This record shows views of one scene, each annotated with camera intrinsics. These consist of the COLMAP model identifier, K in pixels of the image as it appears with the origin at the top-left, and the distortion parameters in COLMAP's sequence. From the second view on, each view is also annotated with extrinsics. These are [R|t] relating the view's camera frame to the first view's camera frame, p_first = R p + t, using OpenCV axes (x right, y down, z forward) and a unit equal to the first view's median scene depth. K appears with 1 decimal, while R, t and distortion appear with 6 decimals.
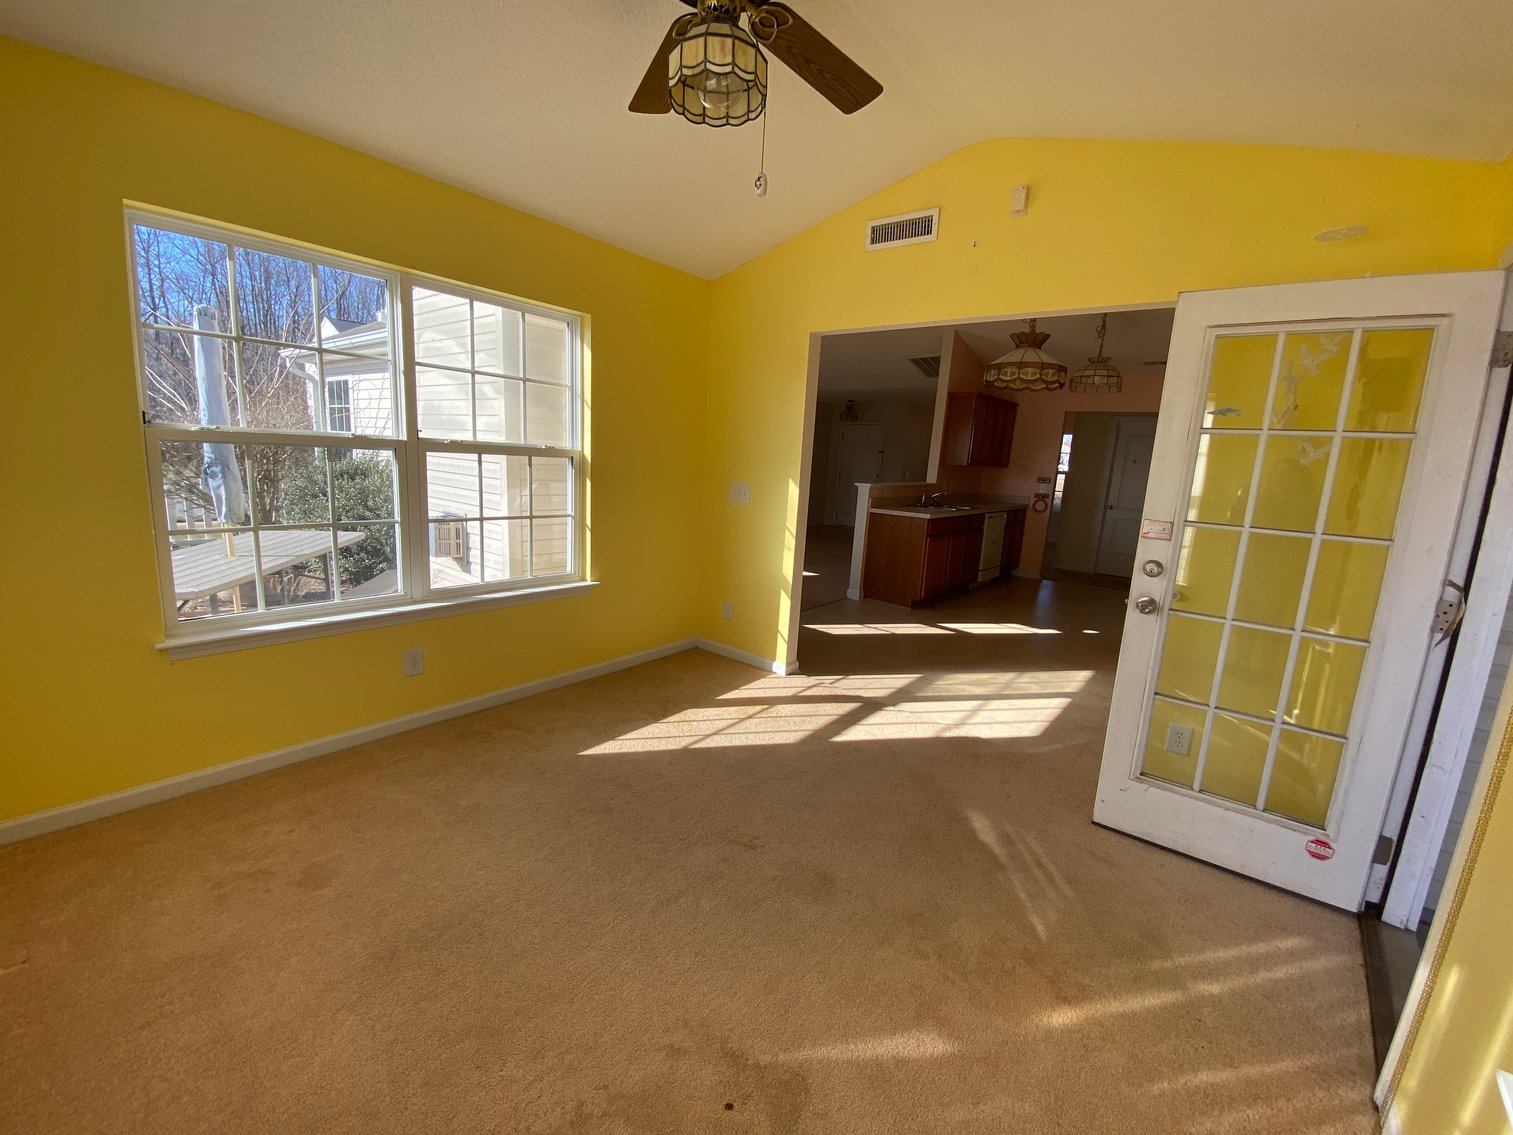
lens RADIAL K [[617.4, 0, 744.0], [0, 617.4, 559.6], [0, 0, 1]] dist [0.010972, -0.015697]
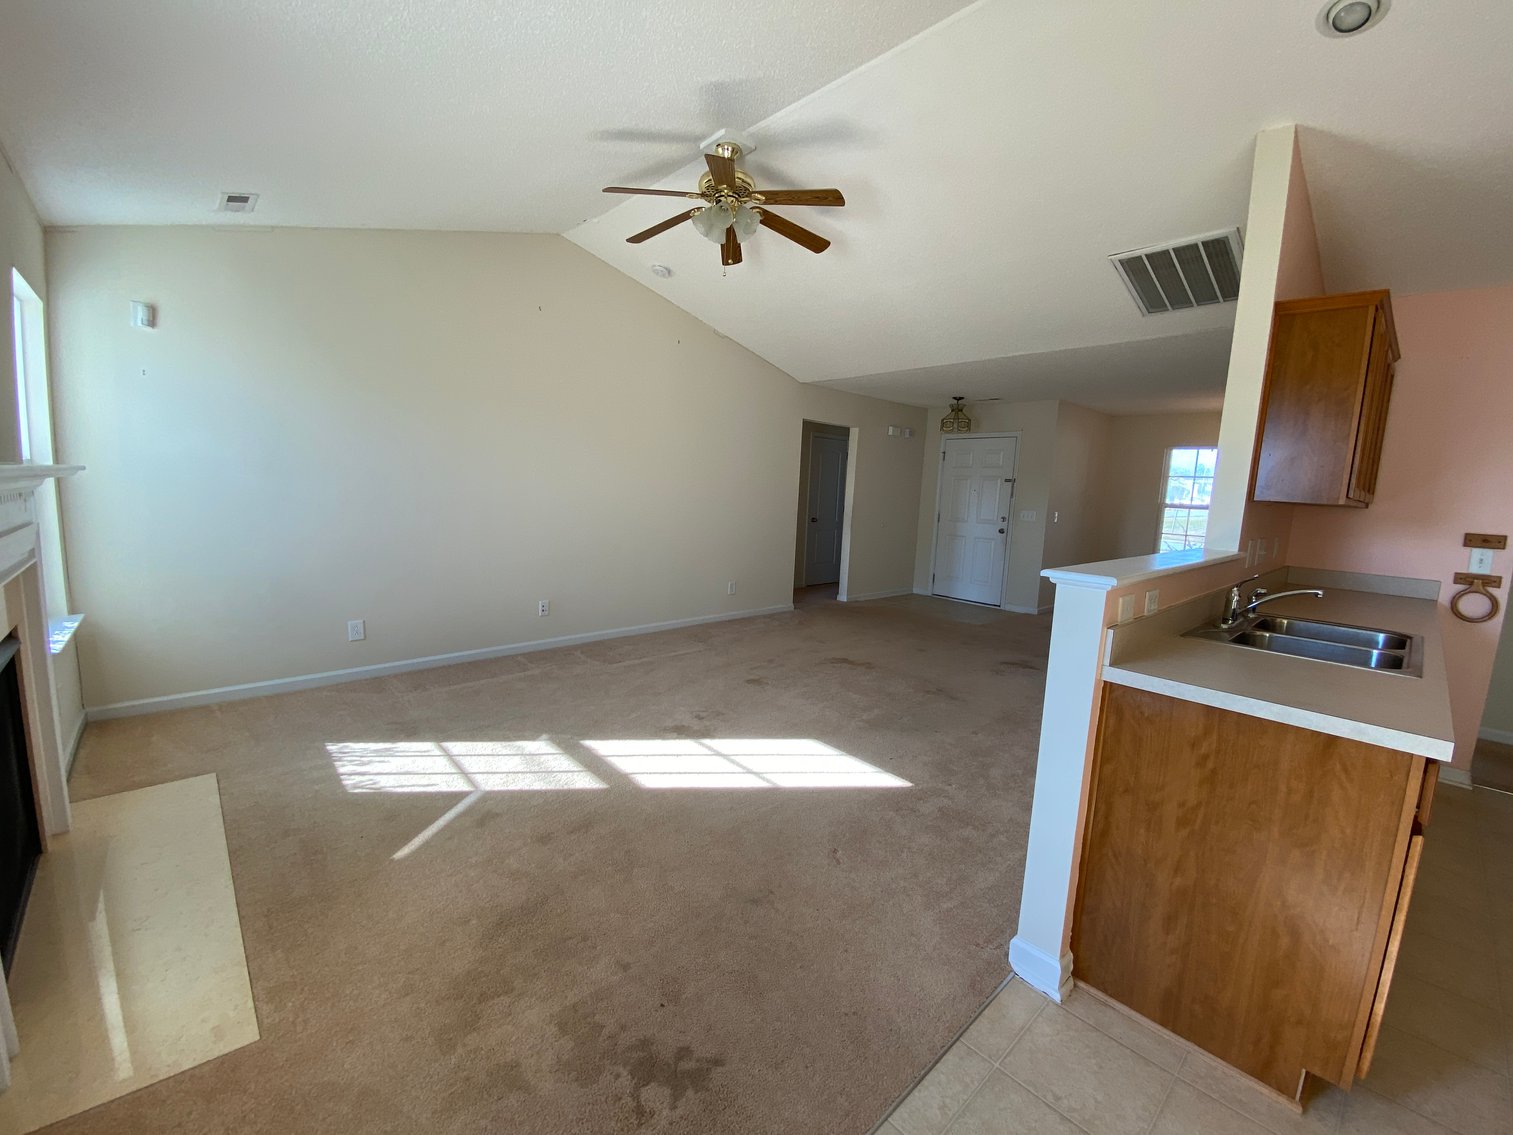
lens RADIAL K [[617.4, 0, 754.4], [0, 617.4, 565.3], [0, 0, 1]] dist [0.010972, -0.015697]
pose [[0.993161, 0.006795, -0.116557, 0.077624], [-0.012503, 0.998754, -0.048308, -0.105264], [0.116083, 0.049435, 0.992008, 0.669646]]
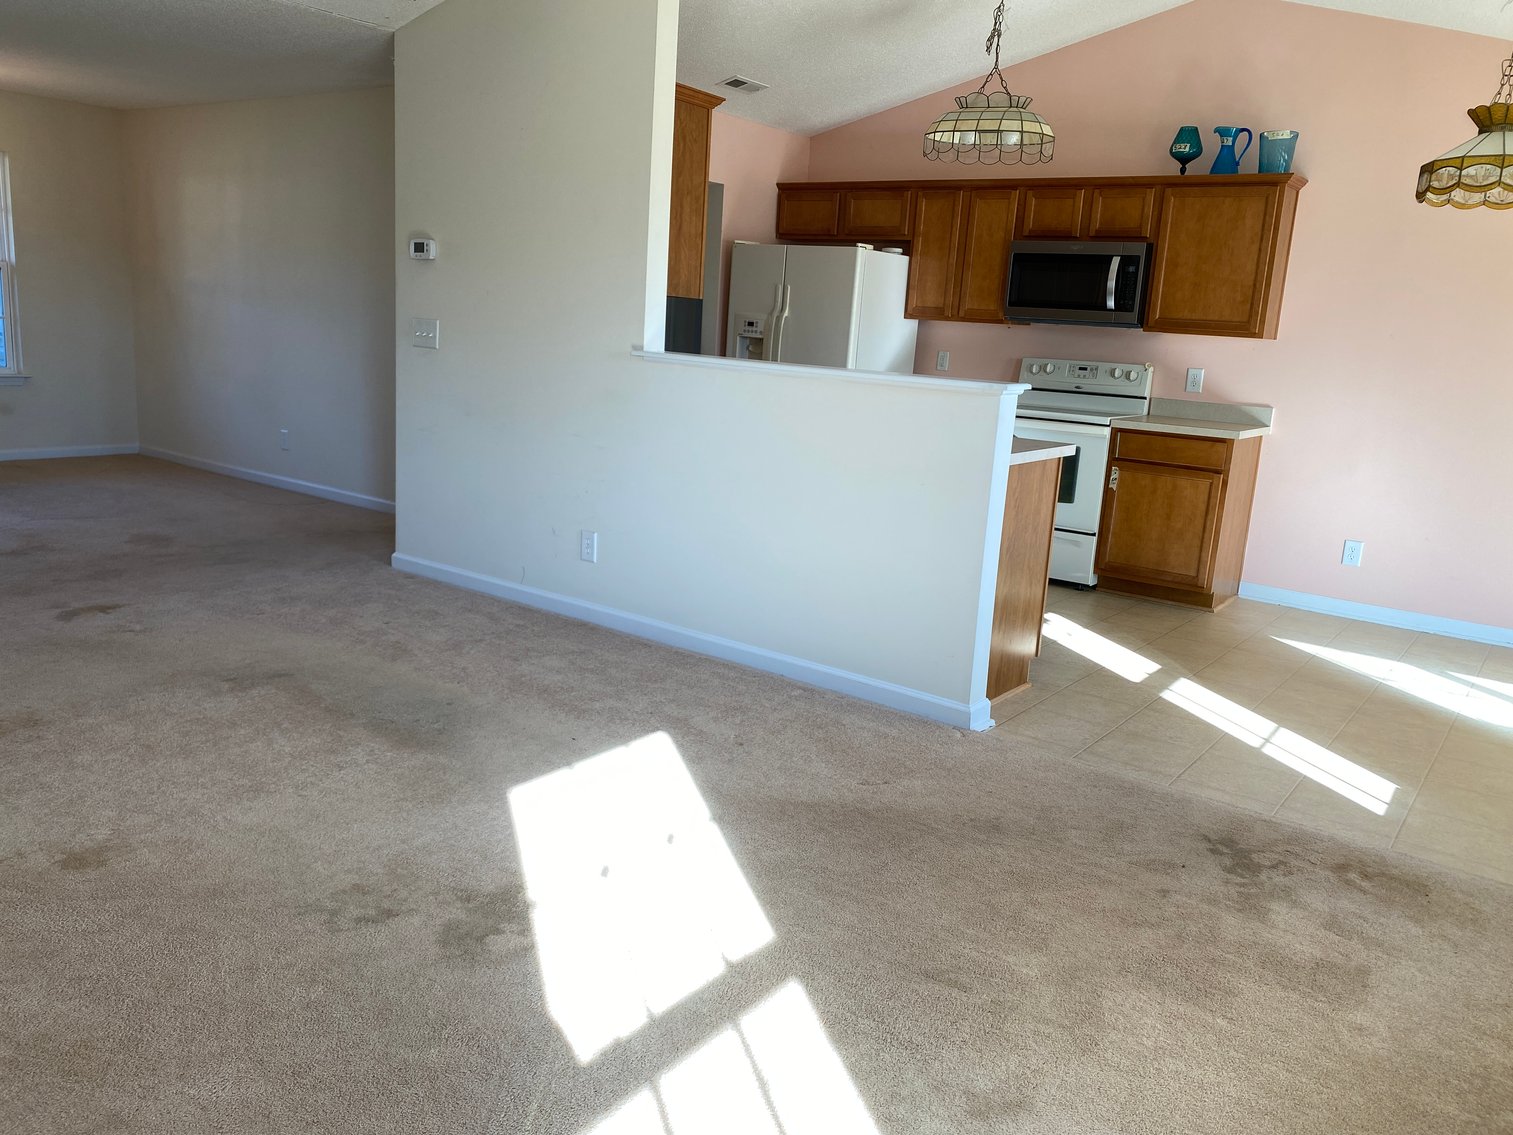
lens RADIAL K [[1150.6, 0, 769.8], [0, 1150.6, 566.8], [0, 0, 1]] dist [0.046712, -0.054263]
pose [[-0.079763, -0.268217, 0.960051, -0.384384], [0.103660, 0.955666, 0.275605, -0.199523], [-0.991409, 0.121502, -0.048423, 1.089802]]
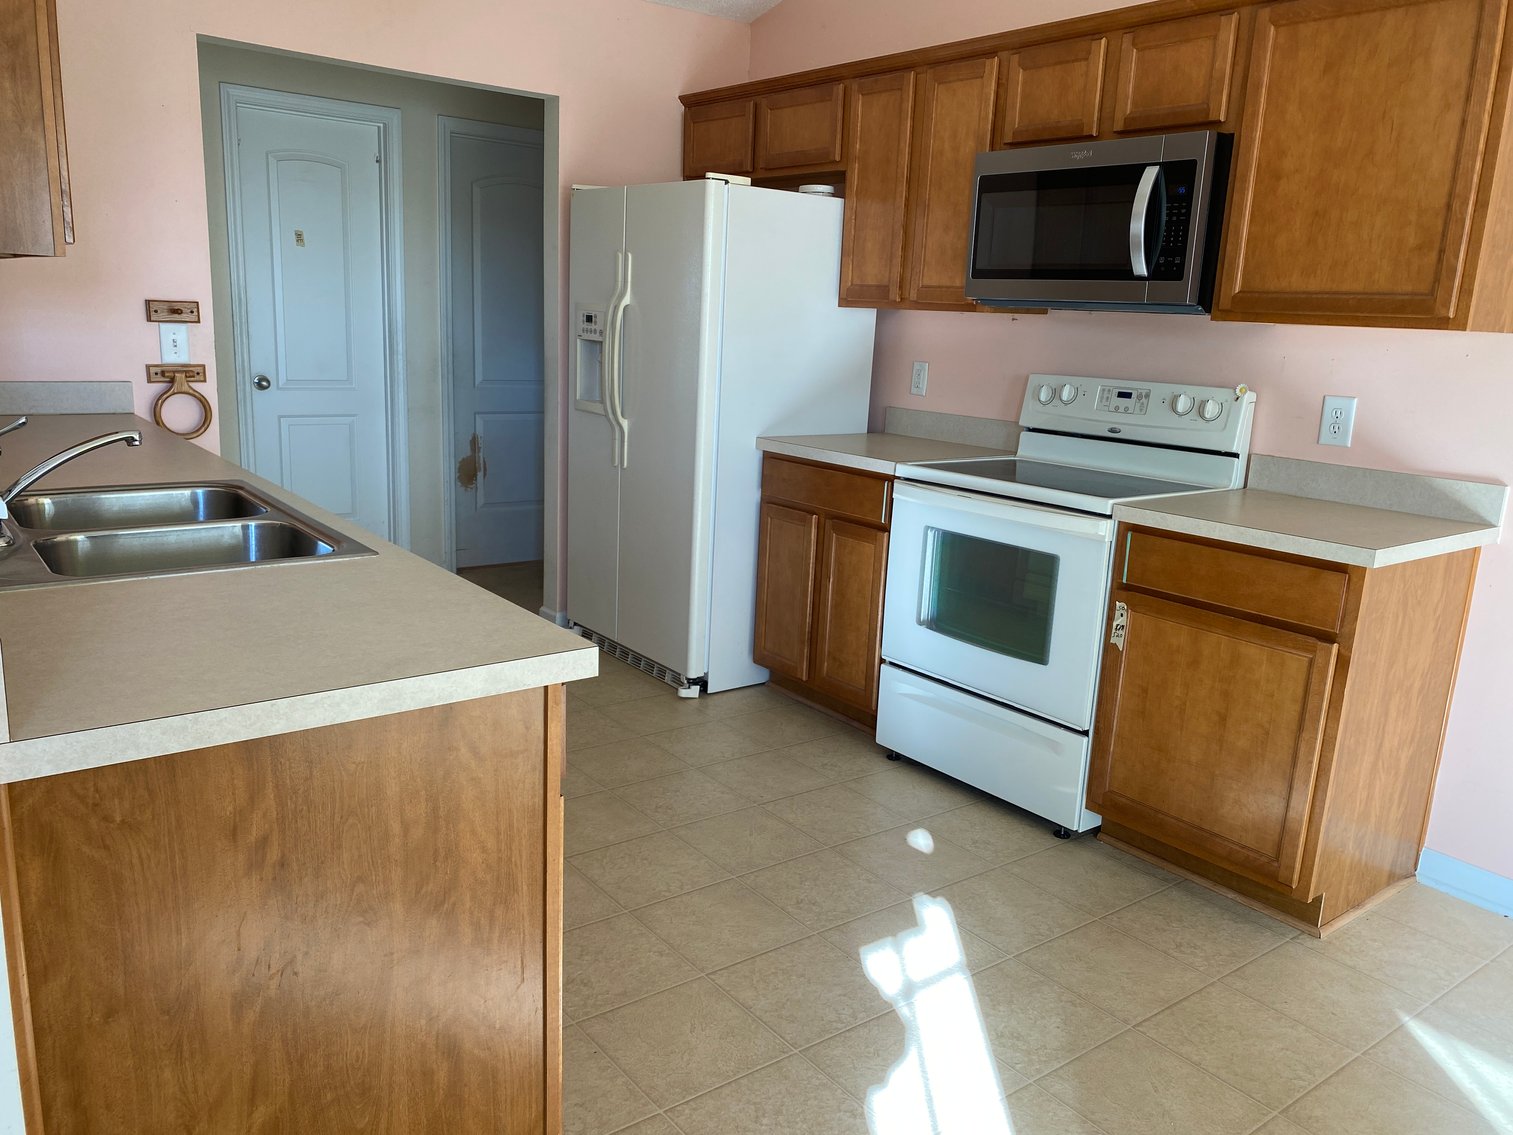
lens RADIAL K [[1150.6, 0, 769.6], [0, 1150.6, 584.0], [0, 0, 1]] dist [0.046712, -0.054263]
pose [[0.197745, -0.270069, 0.942316, 0.061936], [0.132396, 0.959848, 0.247310, -0.126626], [-0.971271, 0.075855, 0.225562, 0.789500]]
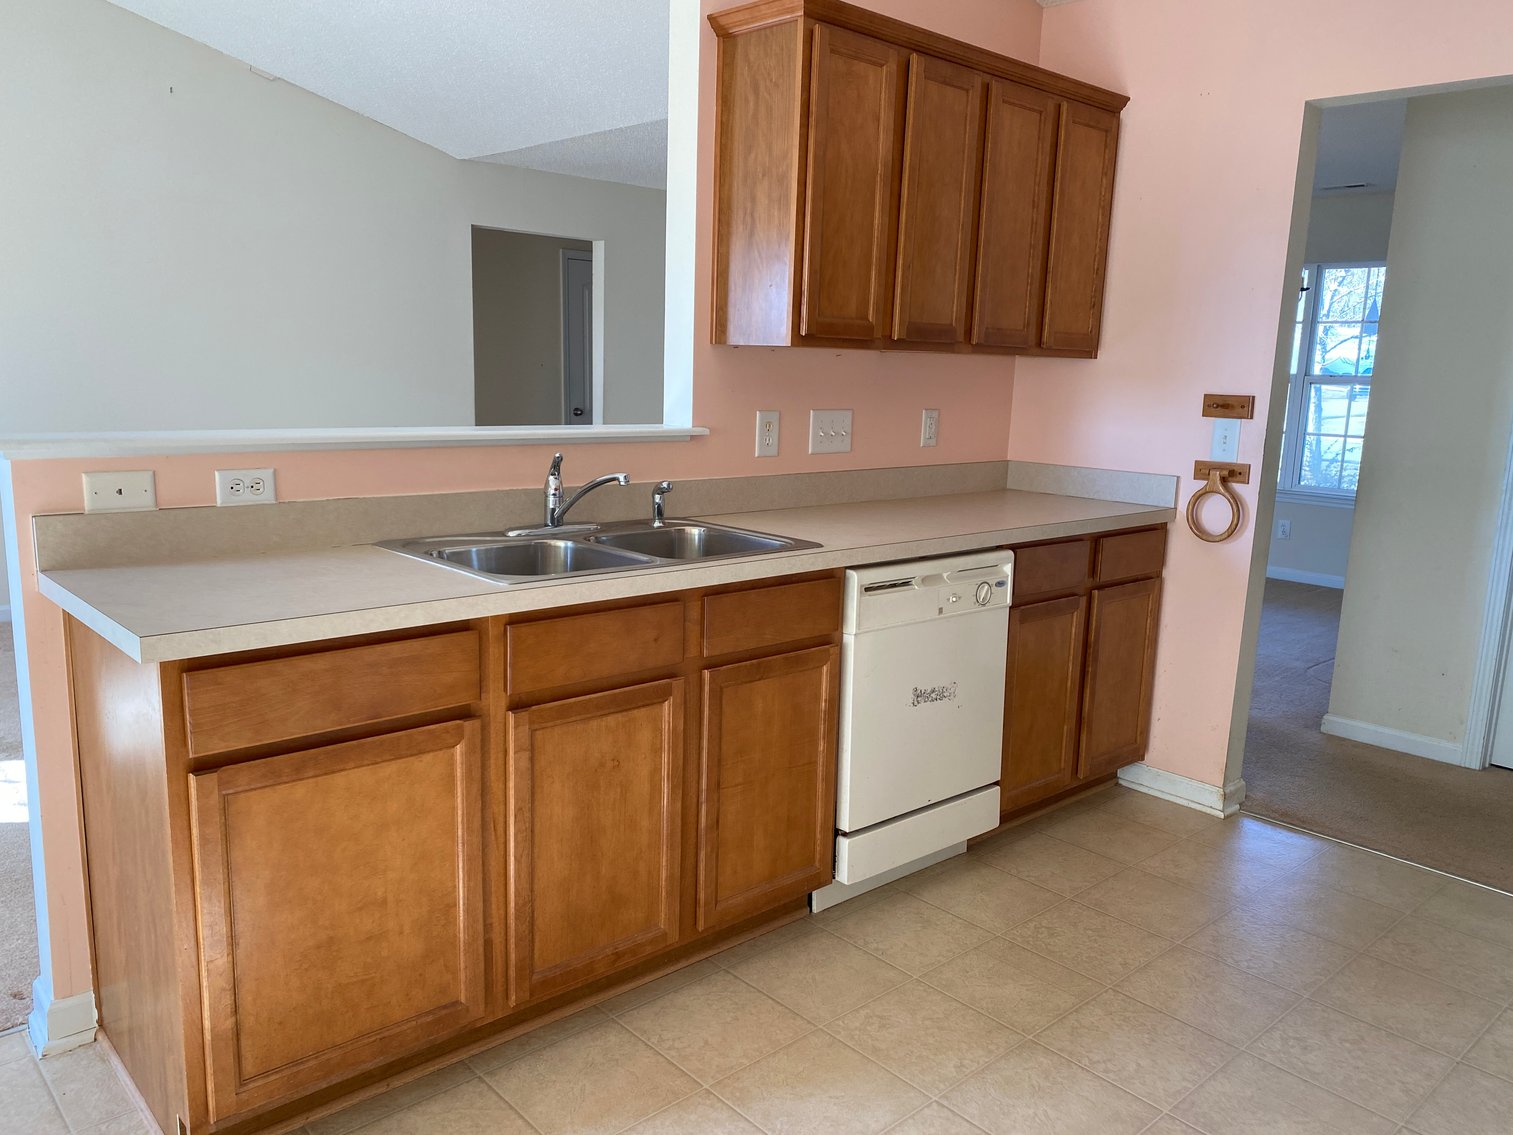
lens RADIAL K [[1150.6, 0, 764.3], [0, 1150.6, 570.1], [0, 0, 1]] dist [0.046712, -0.054263]
pose [[0.992723, -0.000629, -0.120417, 0.430973], [0.001172, 0.999989, 0.004439, -0.080569], [0.120413, -0.004547, 0.992714, 0.640321]]
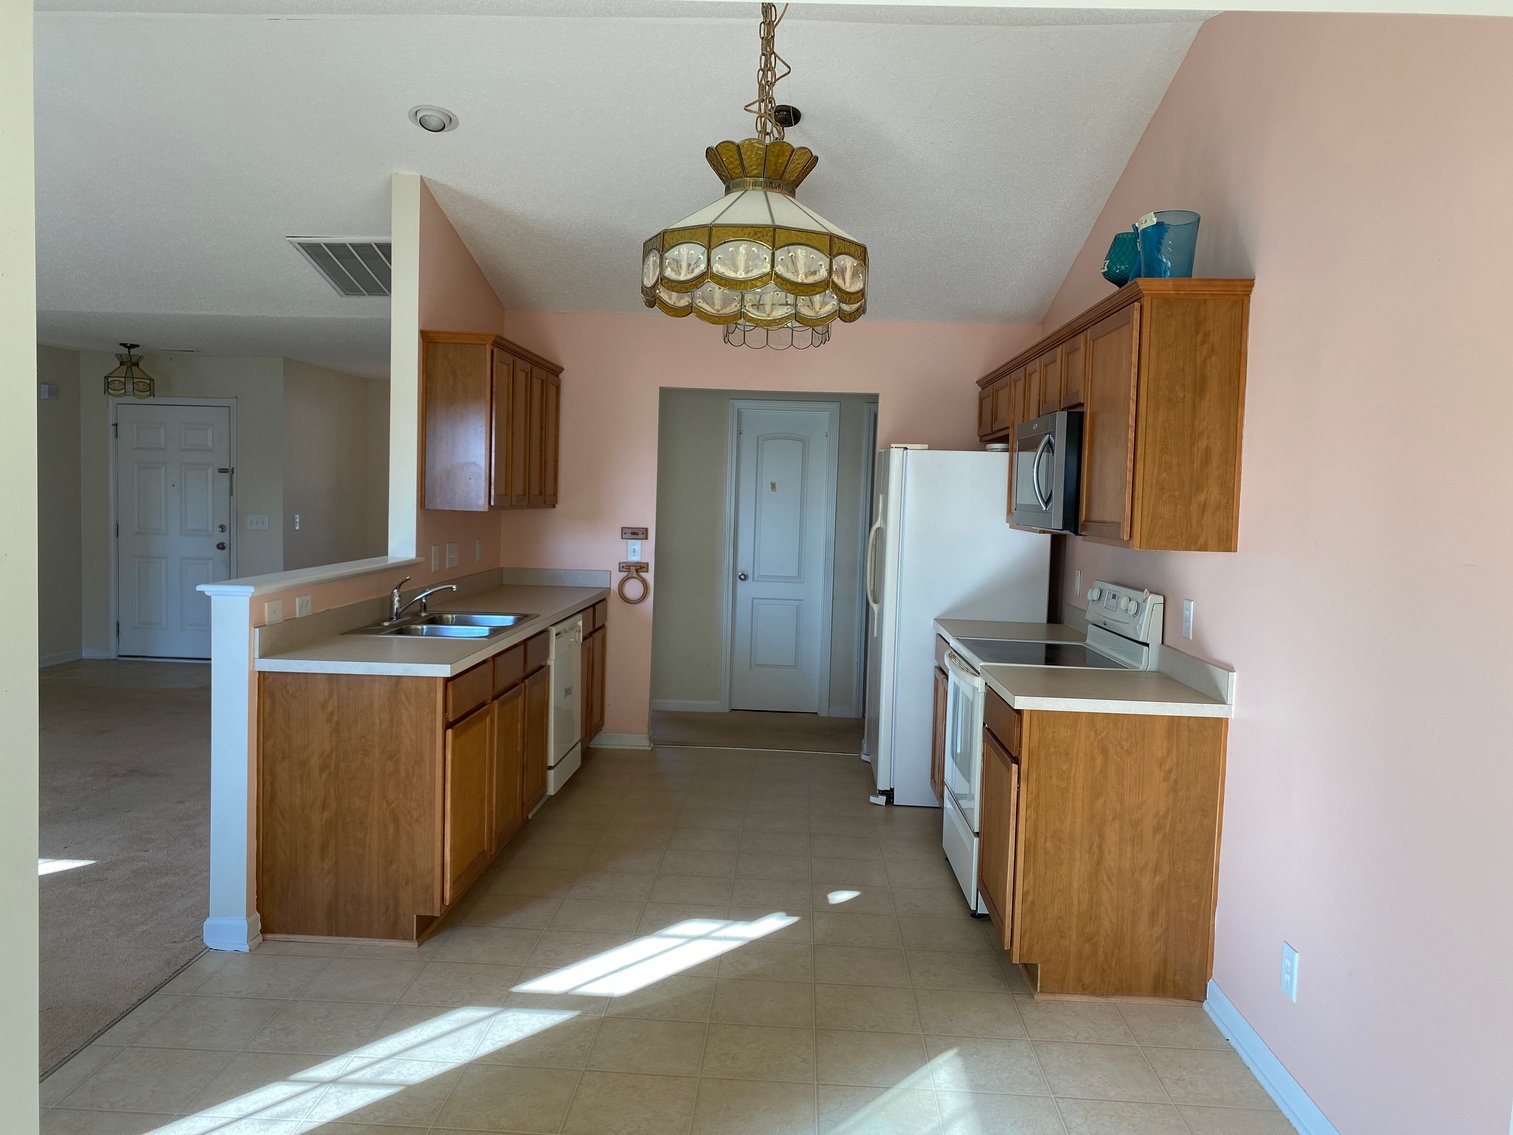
lens RADIAL K [[1150.6, 0, 757.3], [0, 1150.6, 565.9], [0, 0, 1]] dist [0.046712, -0.054263]
pose [[0.784496, -0.070595, 0.616103, 0.034050], [0.118713, 0.992221, -0.037467, -0.073402], [-0.608665, 0.102532, 0.786774, 0.329676]]
